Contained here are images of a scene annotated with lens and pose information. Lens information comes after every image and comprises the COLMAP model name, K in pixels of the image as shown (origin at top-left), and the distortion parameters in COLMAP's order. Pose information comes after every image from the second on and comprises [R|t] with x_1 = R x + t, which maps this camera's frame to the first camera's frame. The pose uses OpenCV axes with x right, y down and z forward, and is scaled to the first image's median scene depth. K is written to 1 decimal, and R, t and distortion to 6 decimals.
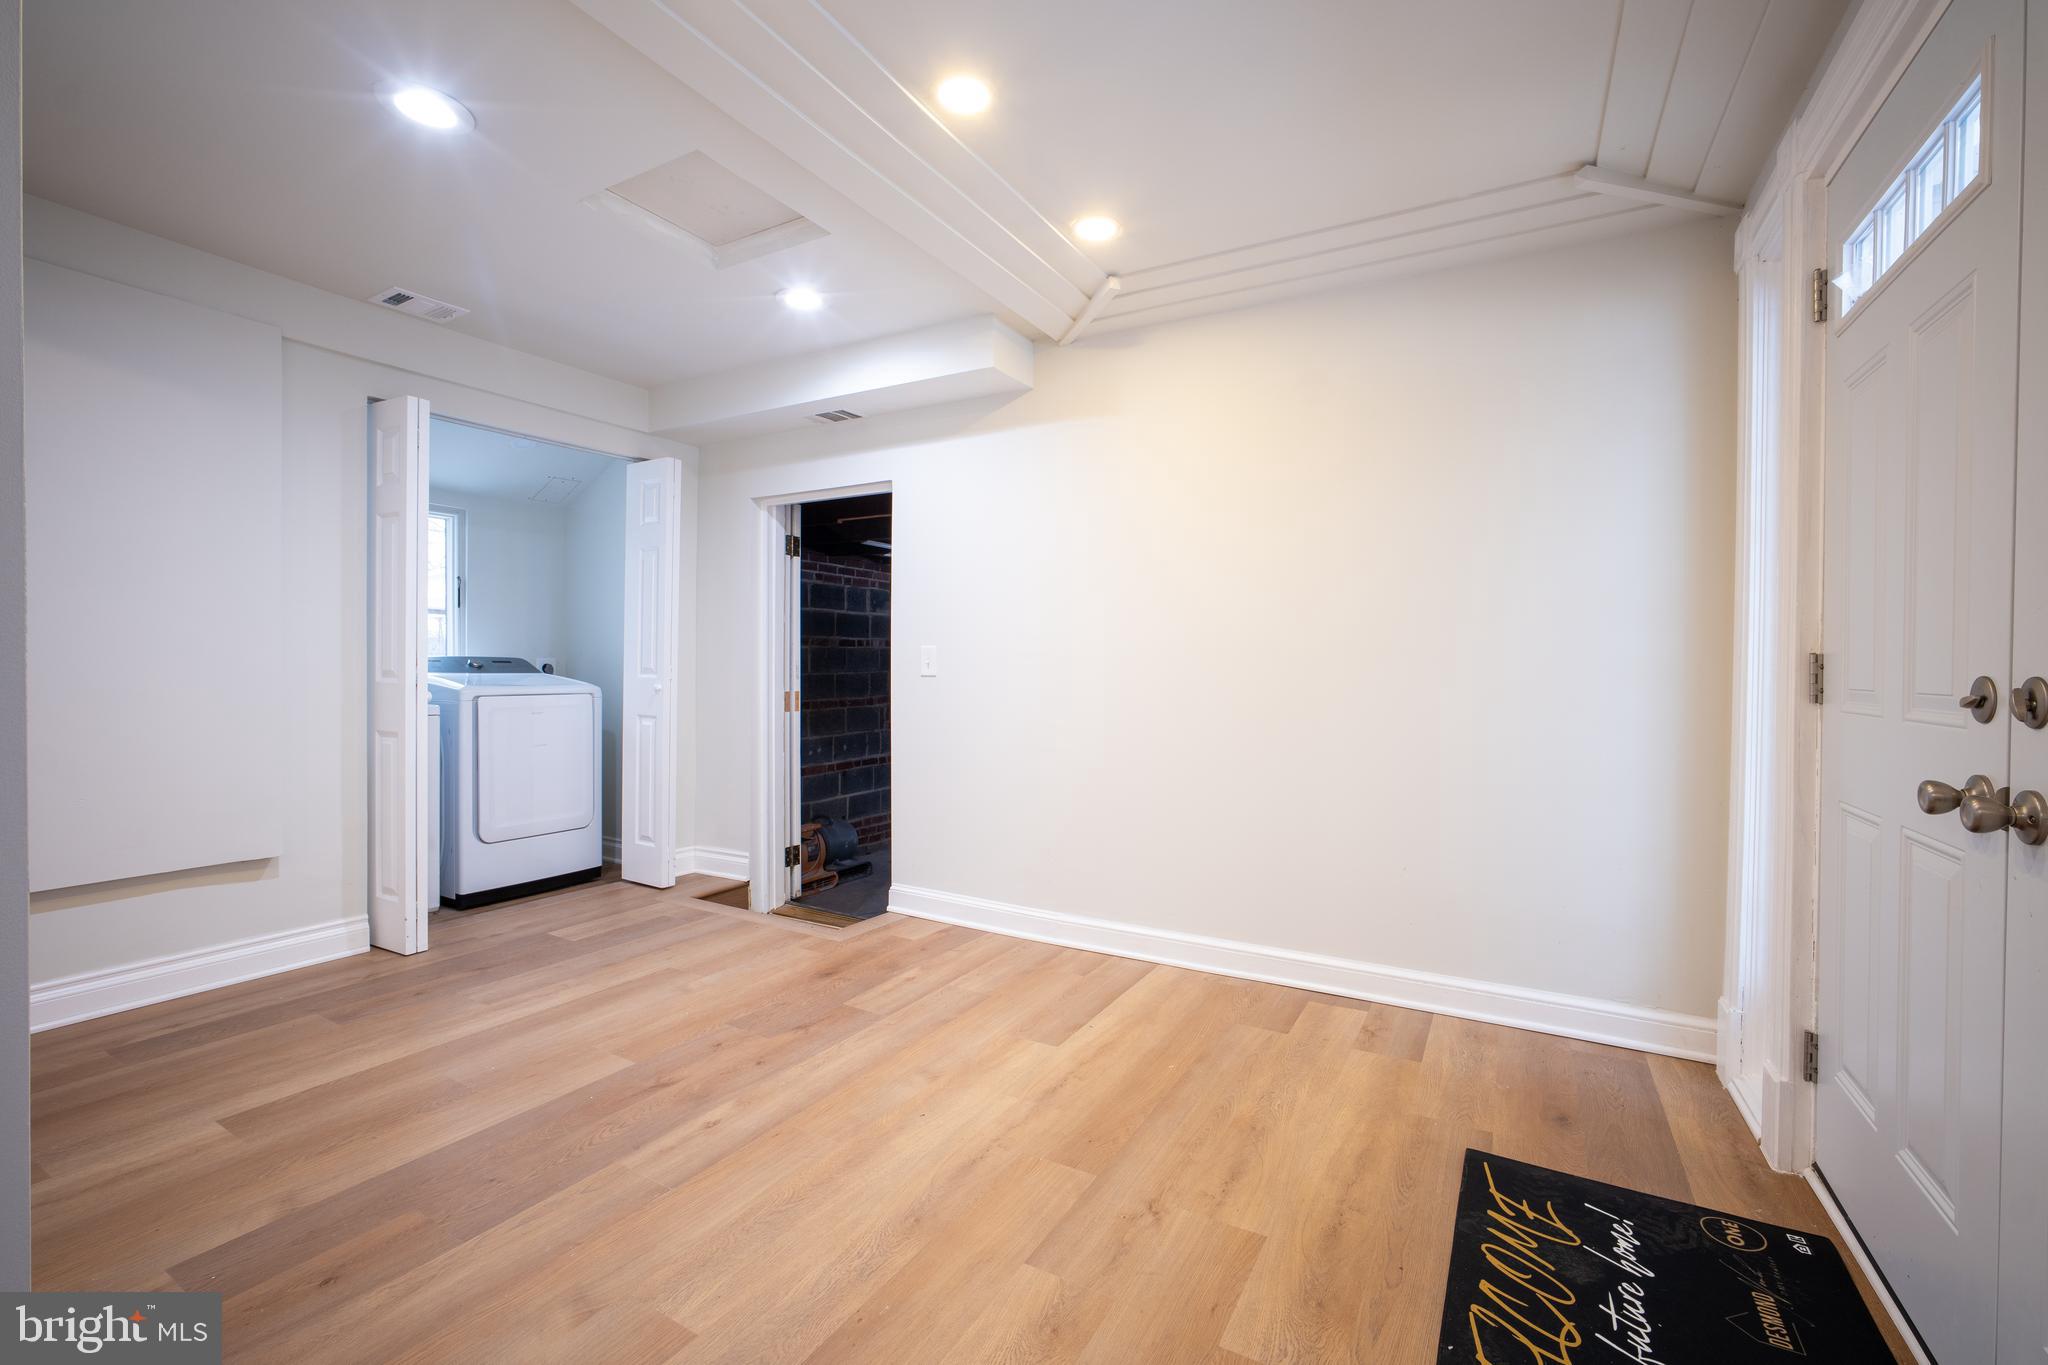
lens RADIAL K [[871.4, 0, 1026.6], [0, 871.4, 663.1], [0, 0, 1]] dist [-0.037130, 0.015189]
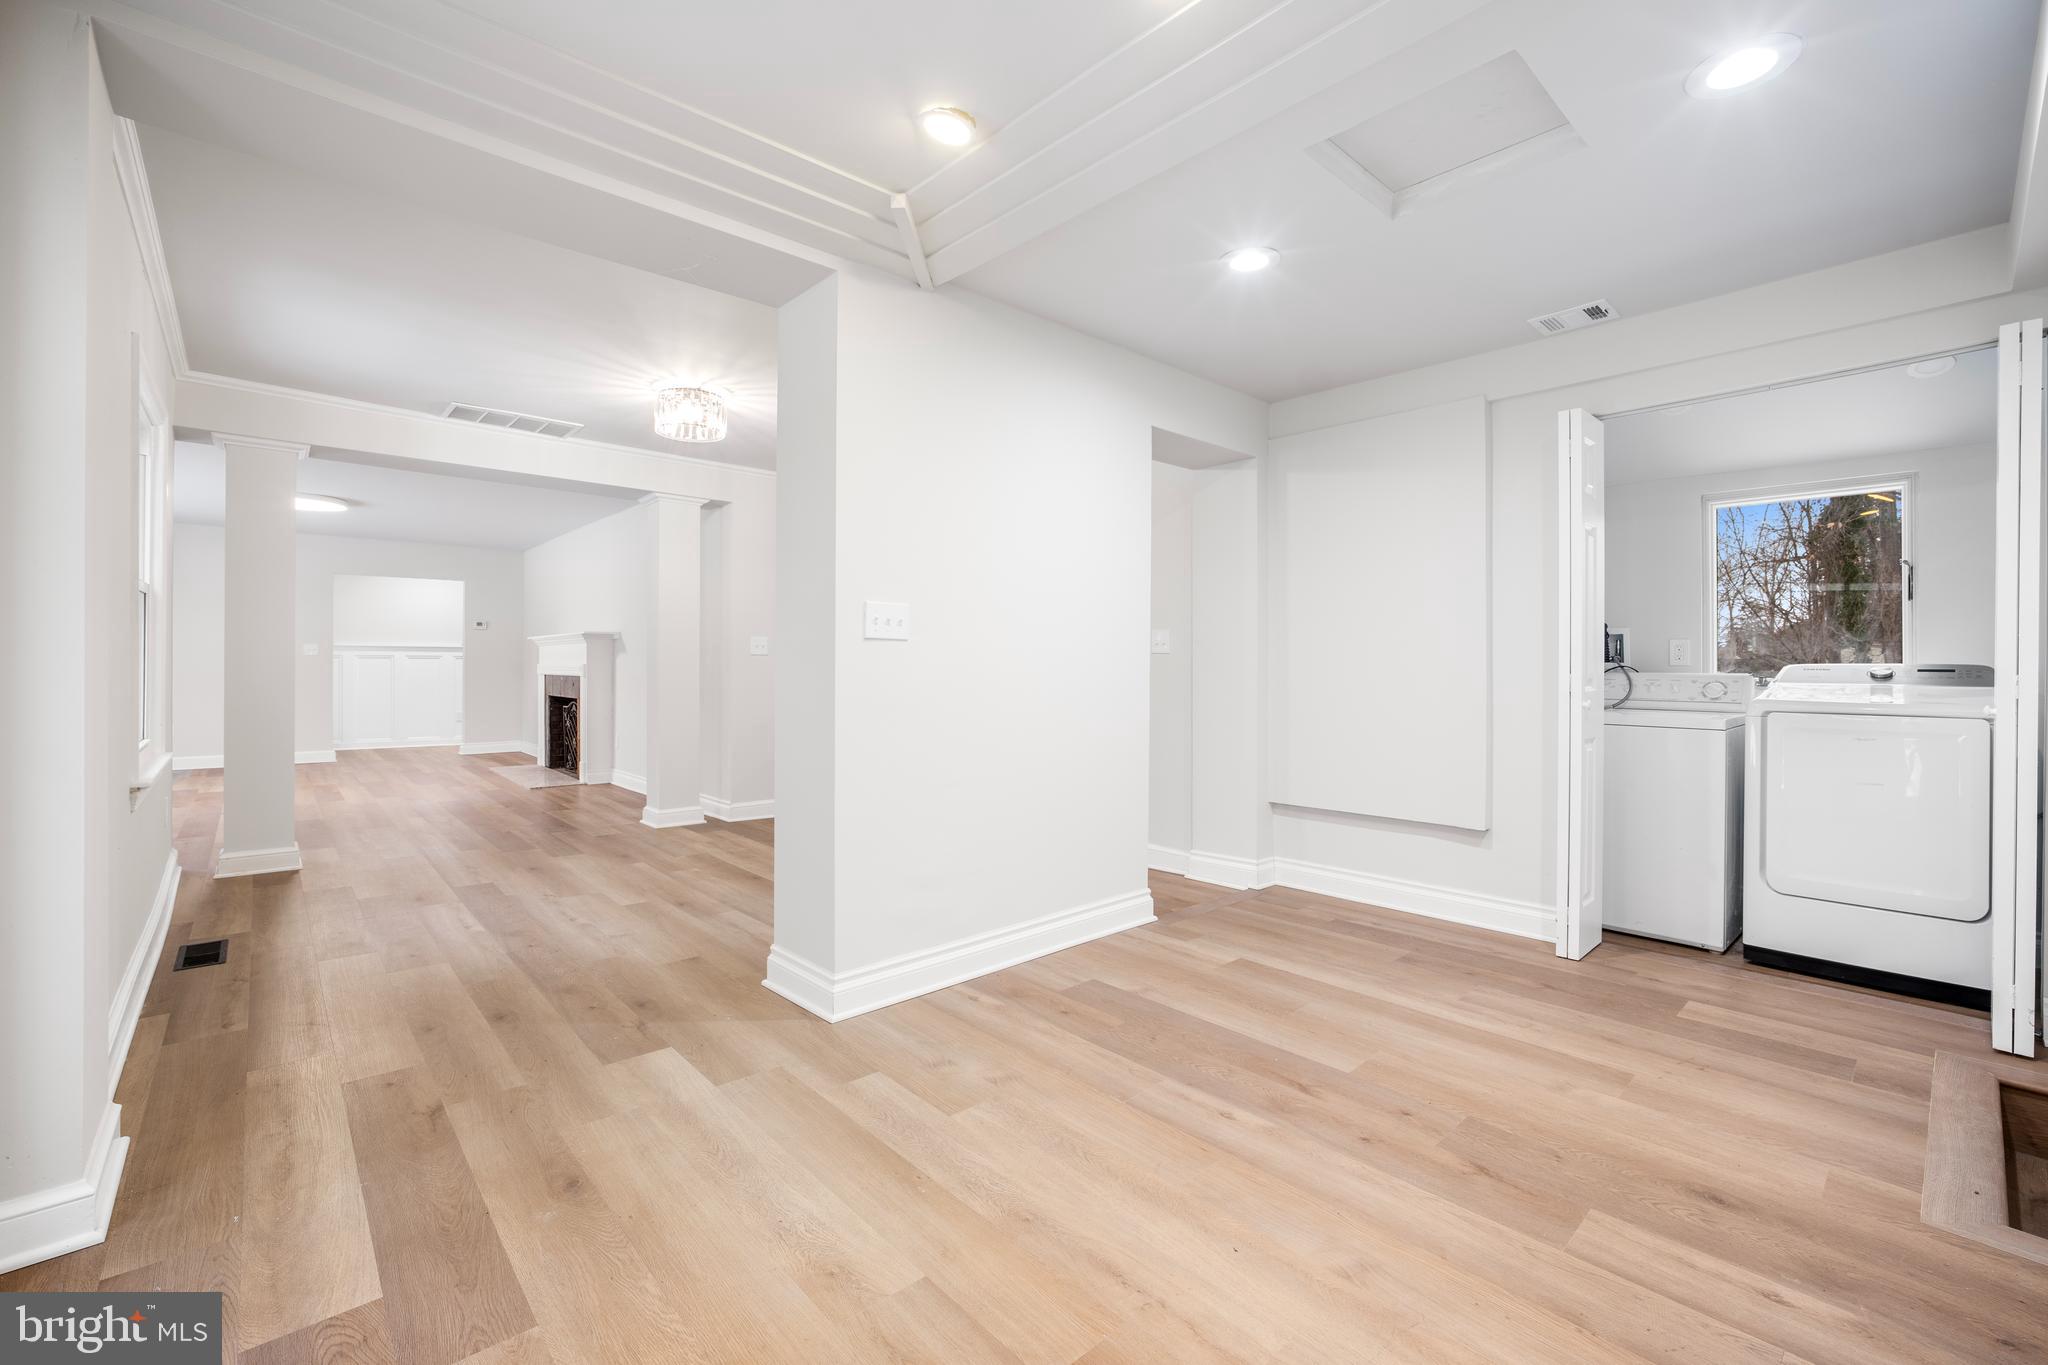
lens RADIAL K [[871.4, 0, 1026.6], [0, 871.4, 663.1], [0, 0, 1]] dist [-0.037130, 0.015189]
pose [[-0.309059, -0.010577, -0.950984, 0.631691], [-0.005017, 0.999942, -0.009491, 0.004460], [0.951030, 0.001838, -0.309094, 0.988538]]
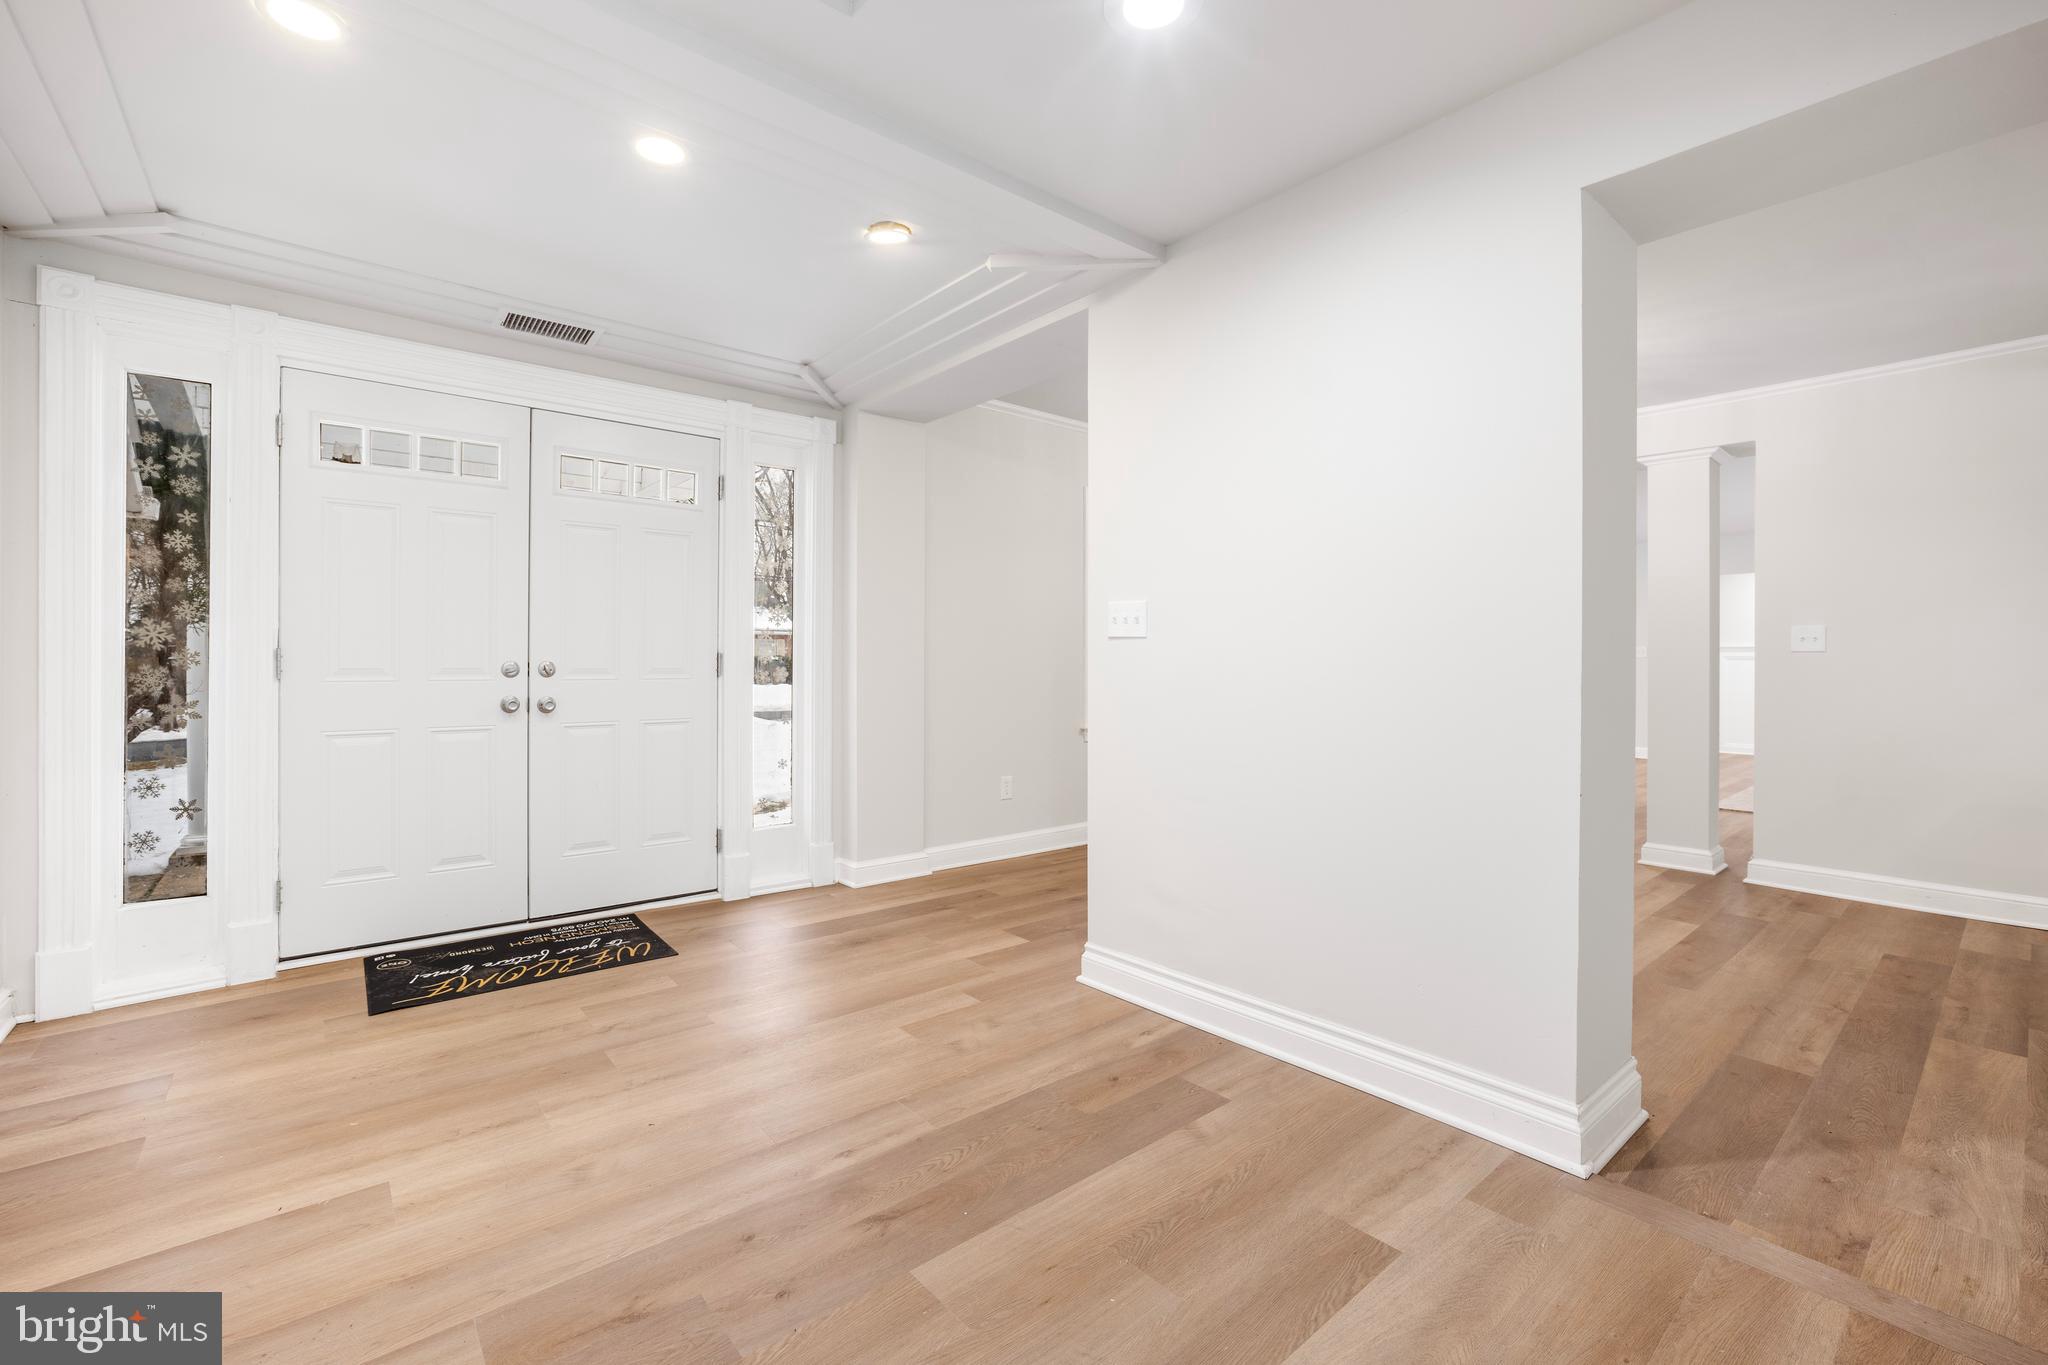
lens RADIAL K [[871.4, 0, 1026.6], [0, 871.4, 663.1], [0, 0, 1]] dist [-0.037130, 0.015189]
pose [[-0.940058, -0.013913, 0.340732, -0.786523], [-0.012932, 0.999903, 0.005151, -0.007864], [-0.340771, 0.000435, -0.940146, 1.649944]]
